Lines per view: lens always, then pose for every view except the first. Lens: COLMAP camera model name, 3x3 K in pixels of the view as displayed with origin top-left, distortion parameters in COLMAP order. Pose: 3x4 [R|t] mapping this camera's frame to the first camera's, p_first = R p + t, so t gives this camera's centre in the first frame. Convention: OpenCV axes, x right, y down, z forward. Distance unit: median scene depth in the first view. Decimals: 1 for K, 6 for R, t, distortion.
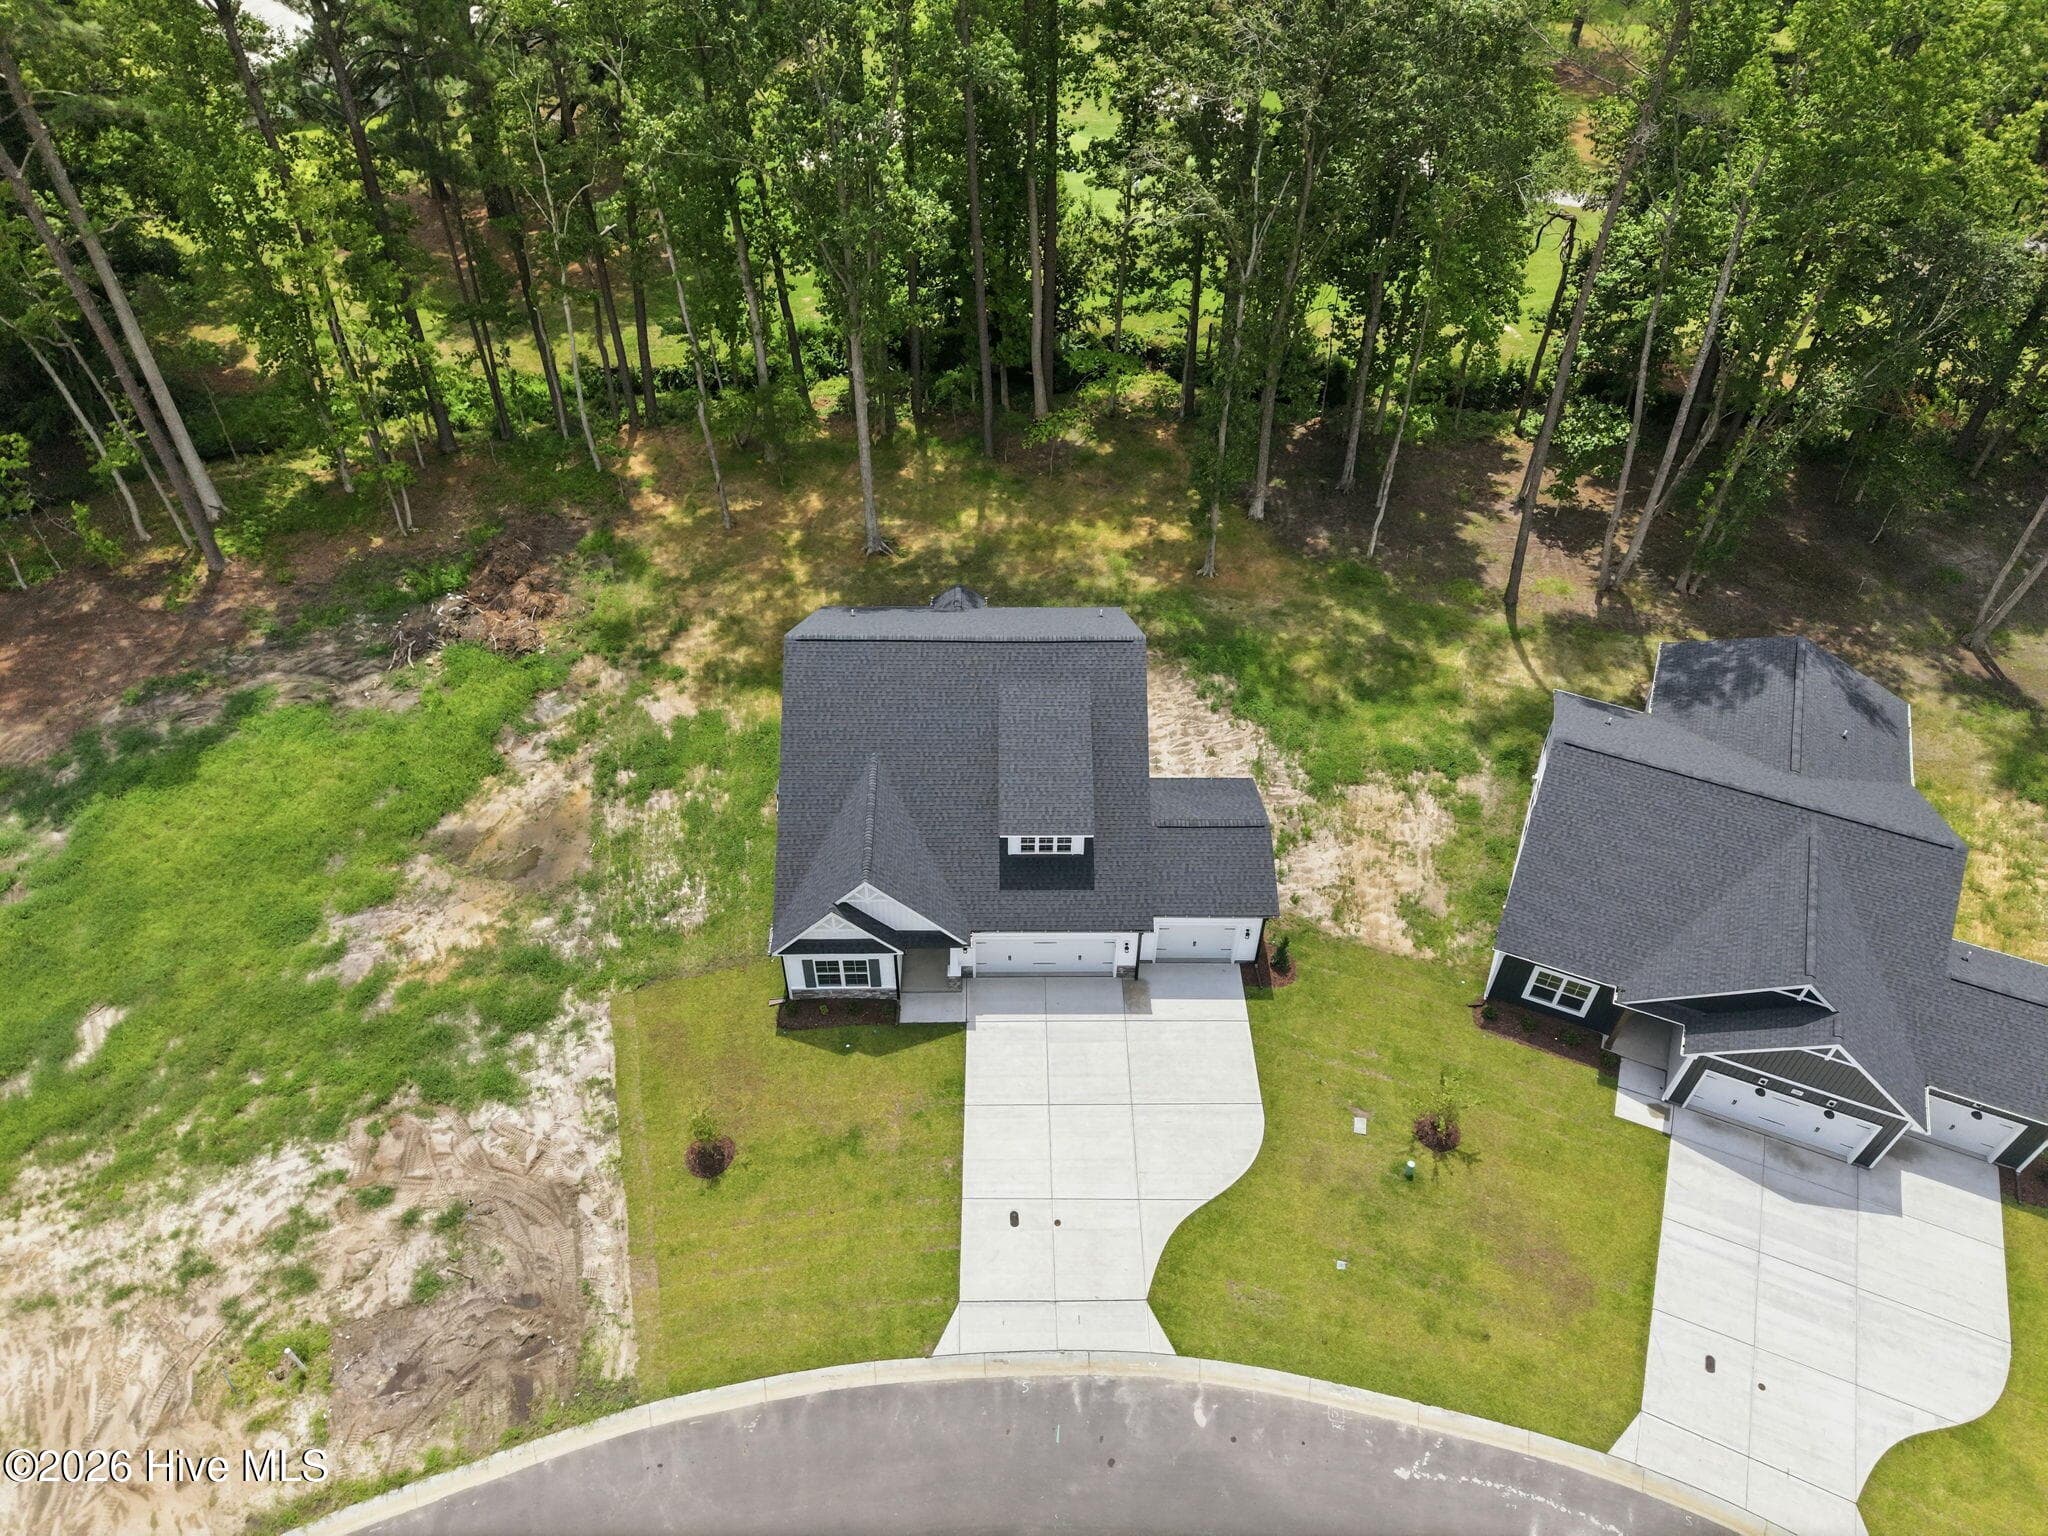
lens RADIAL K [[1414.7, 0, 1032.0], [0, 1414.7, 720.7], [0, 0, 1]] dist [0.055381, -0.066966]
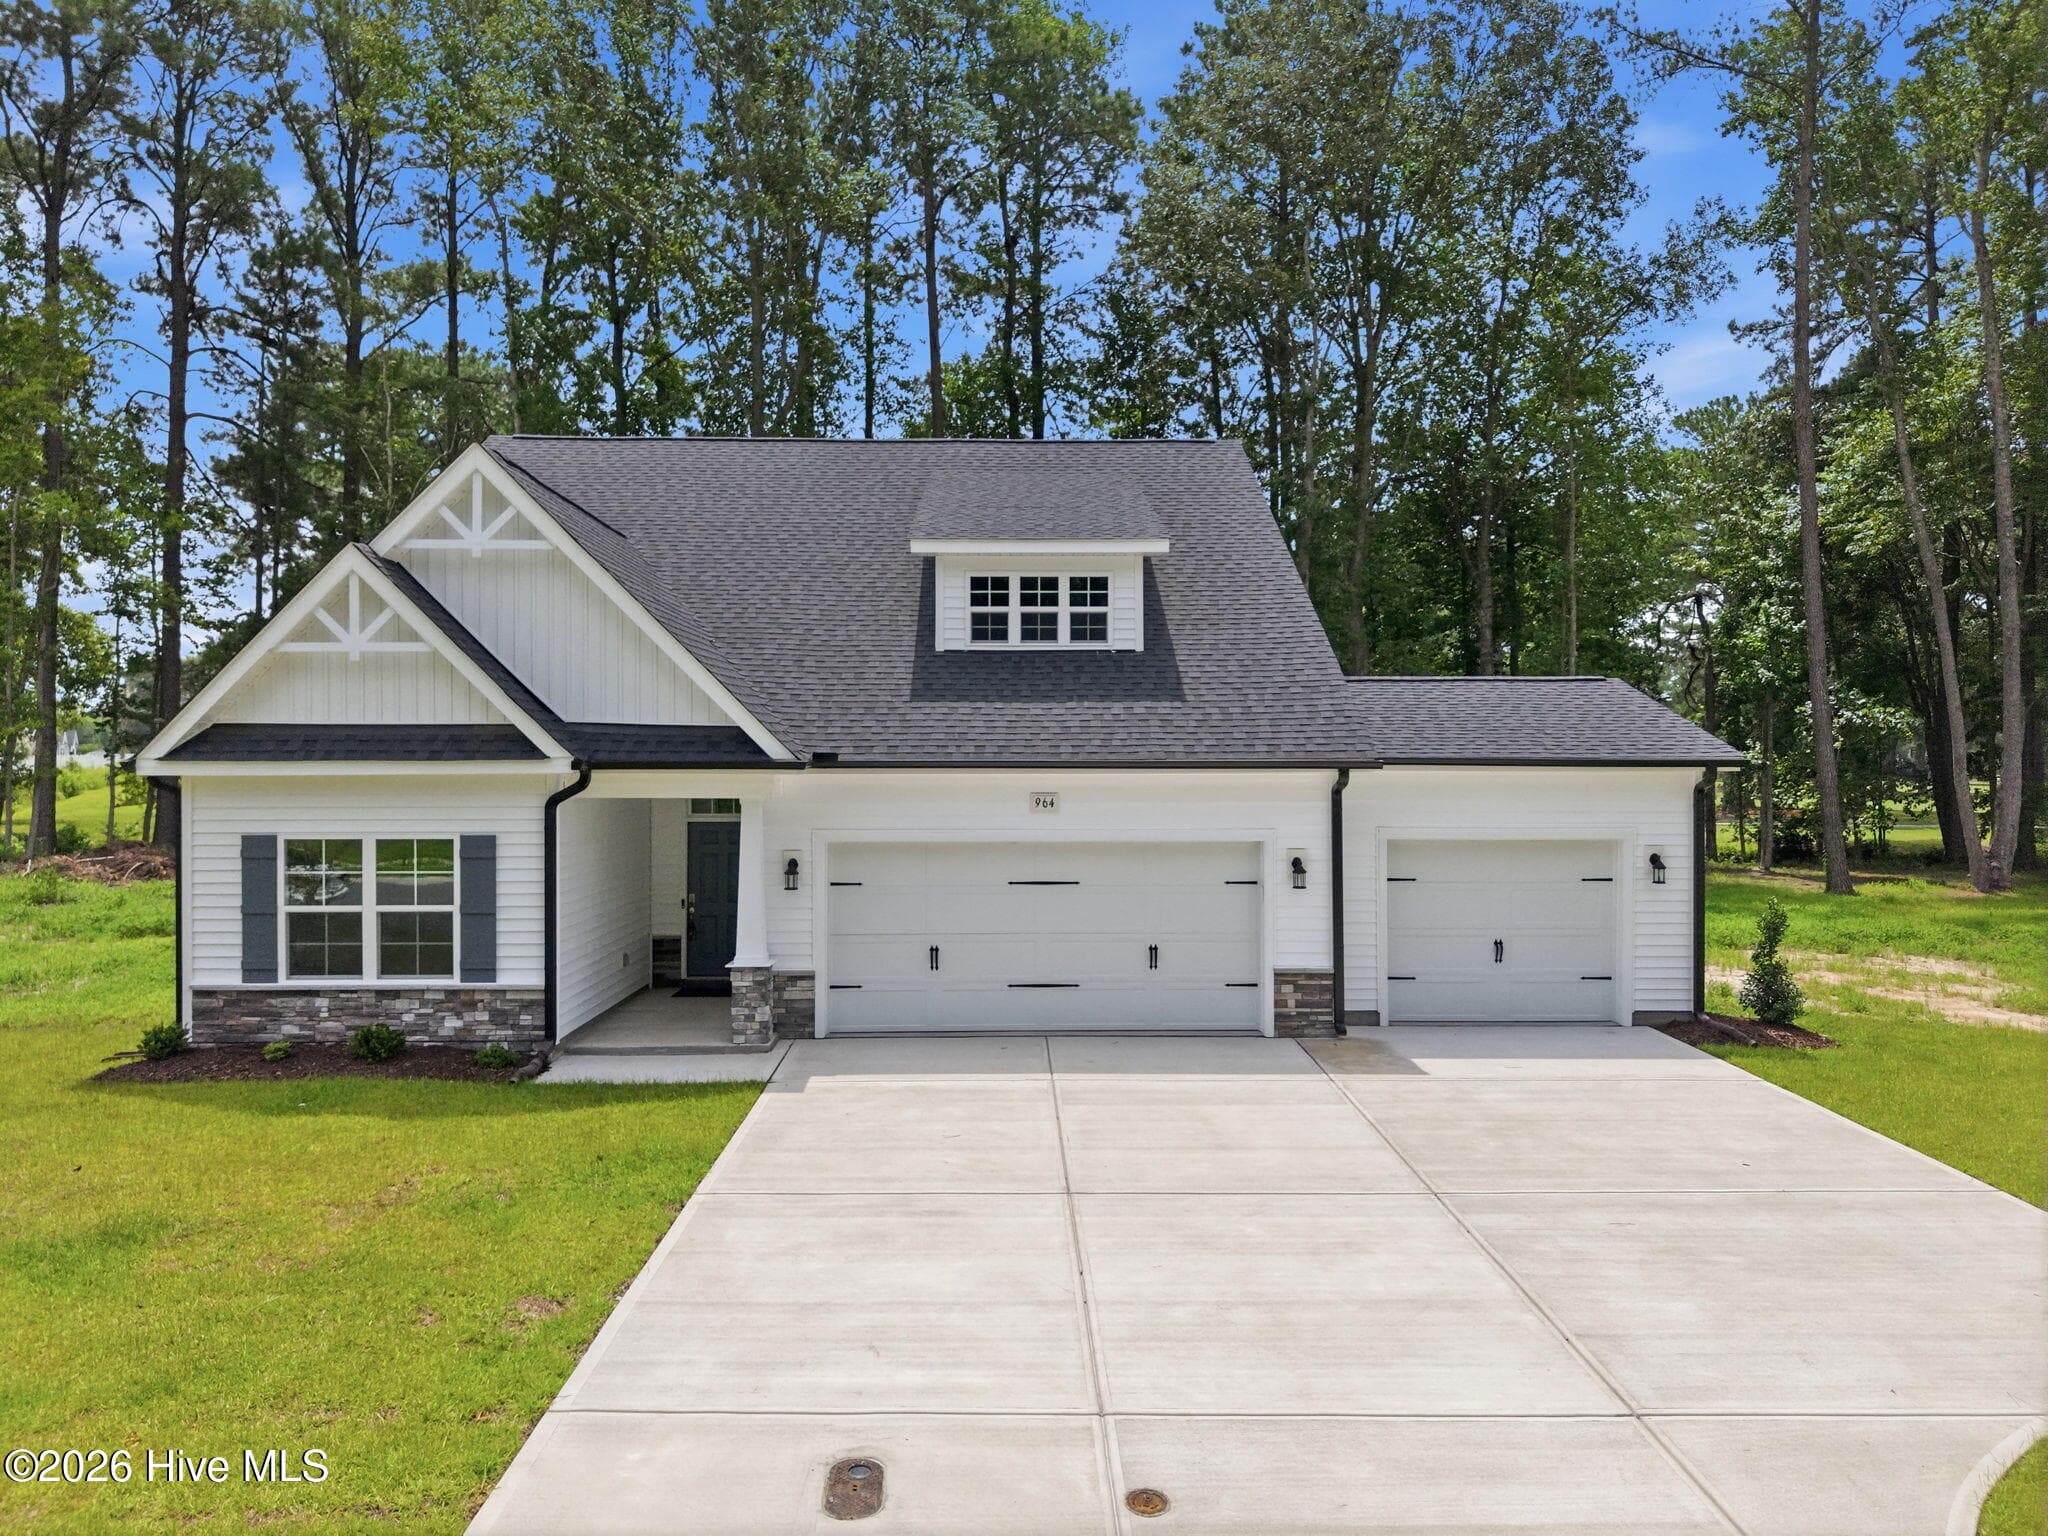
lens RADIAL K [[1372.8, 0, 1024.0], [0, 1372.8, 768.0], [0, 0, 1]] dist [0.011025, -0.003364]
pose [[0.999755, -0.021985, -0.002591, 0.006519], [0.014562, 0.741294, -0.671023, 0.354480], [0.016673, 0.670821, 0.741432, 0.764489]]
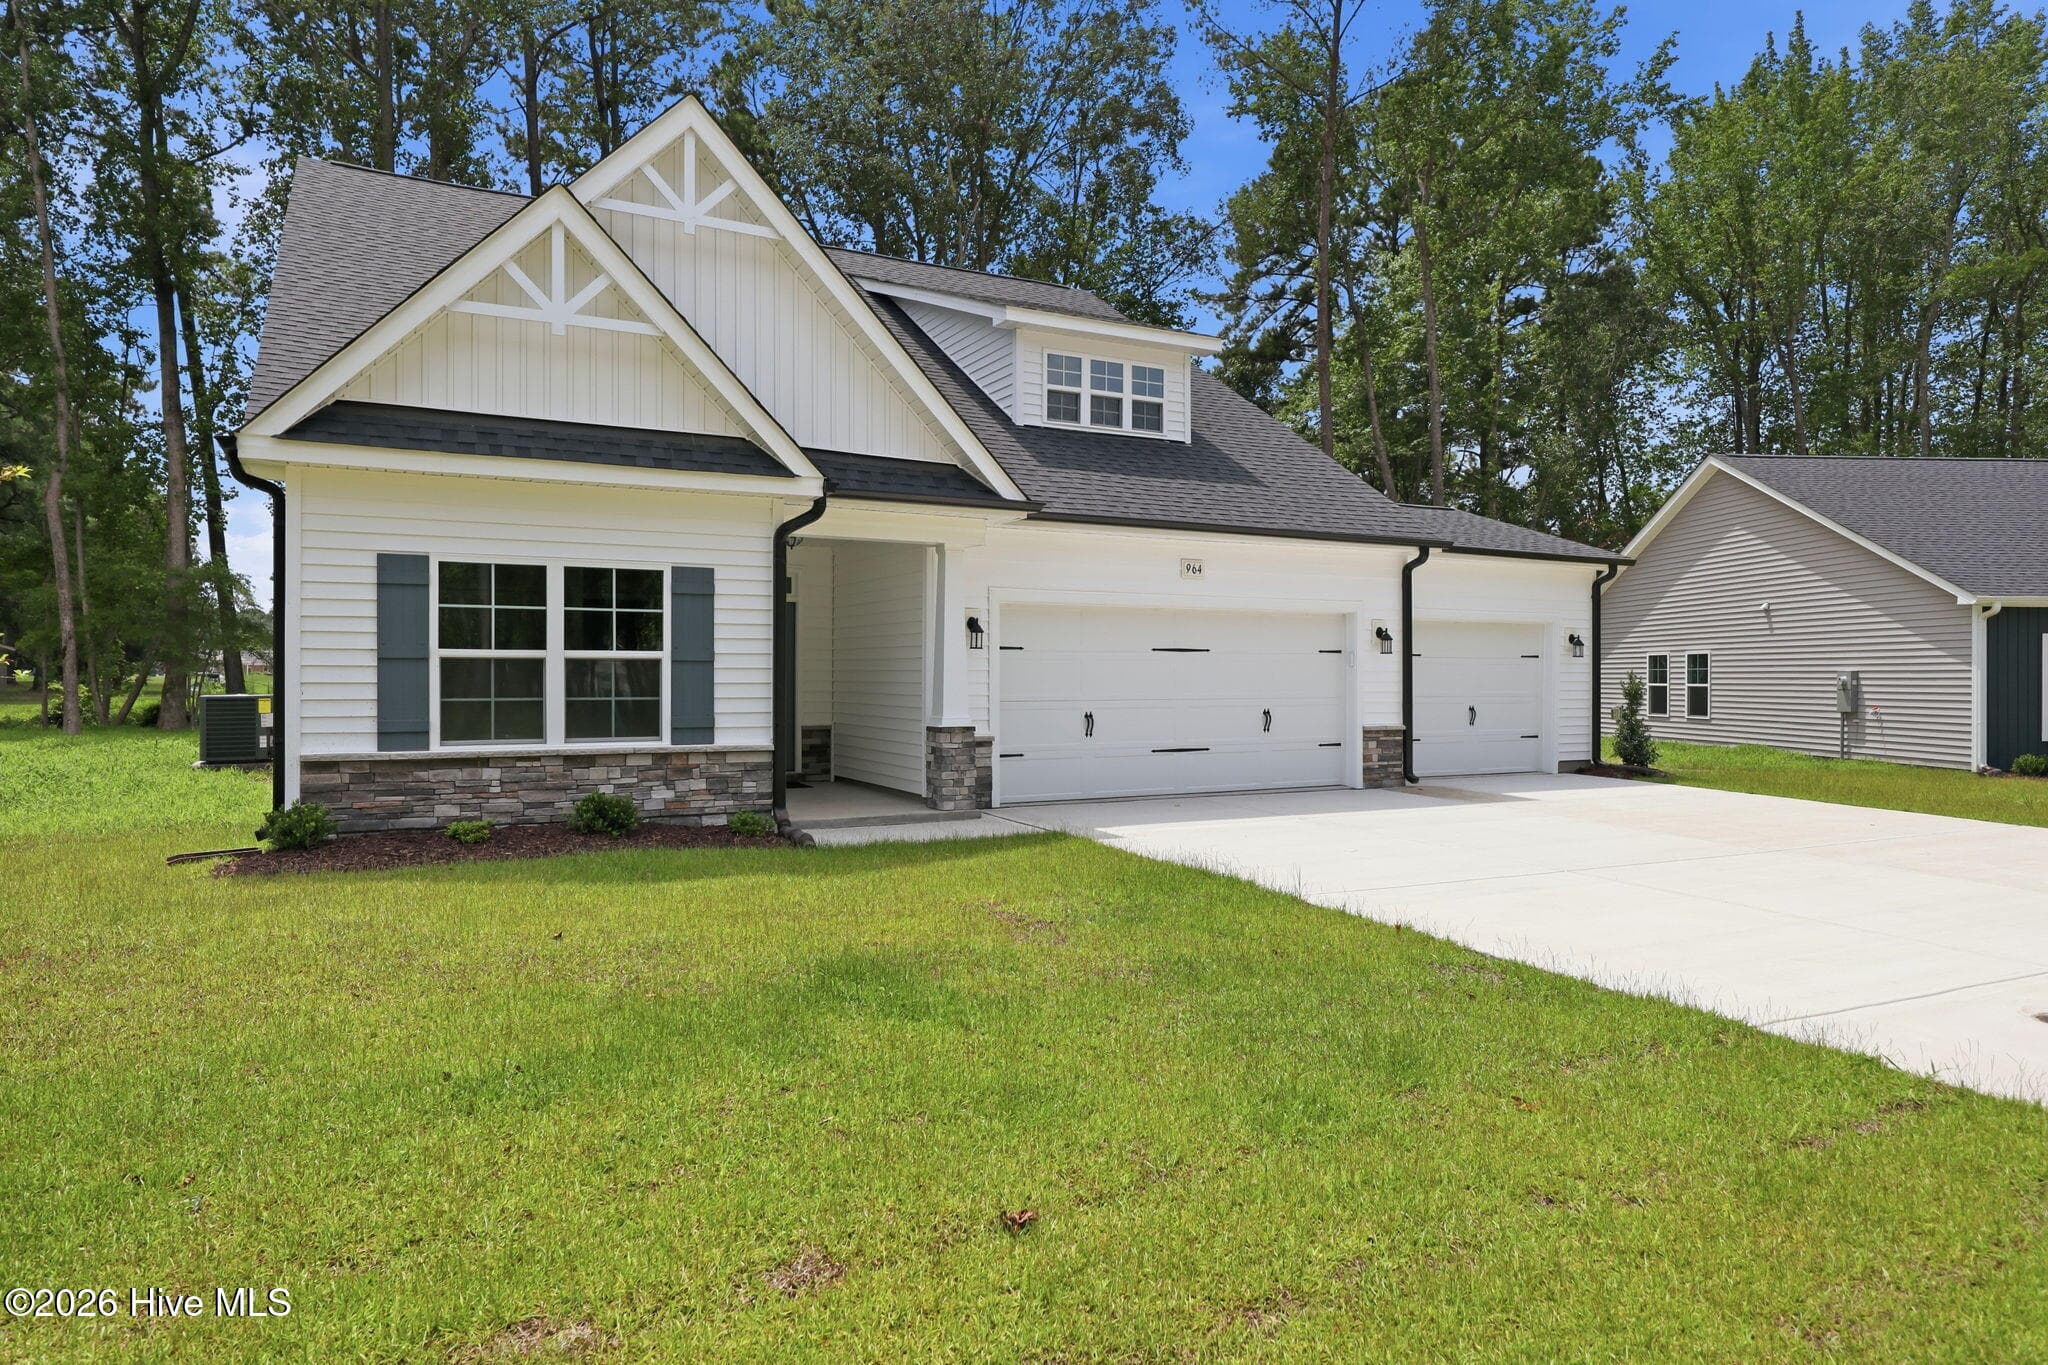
lens RADIAL K [[1252.5, 0, 1024.0], [0, 1252.5, 682.5], [0, 0, 1]] dist [-0.002773, 0.003545]
pose [[0.894890, -0.022354, 0.445726, -0.157496], [0.313049, 0.743263, -0.591236, 0.331083], [-0.318075, 0.668626, 0.672137, 0.835811]]
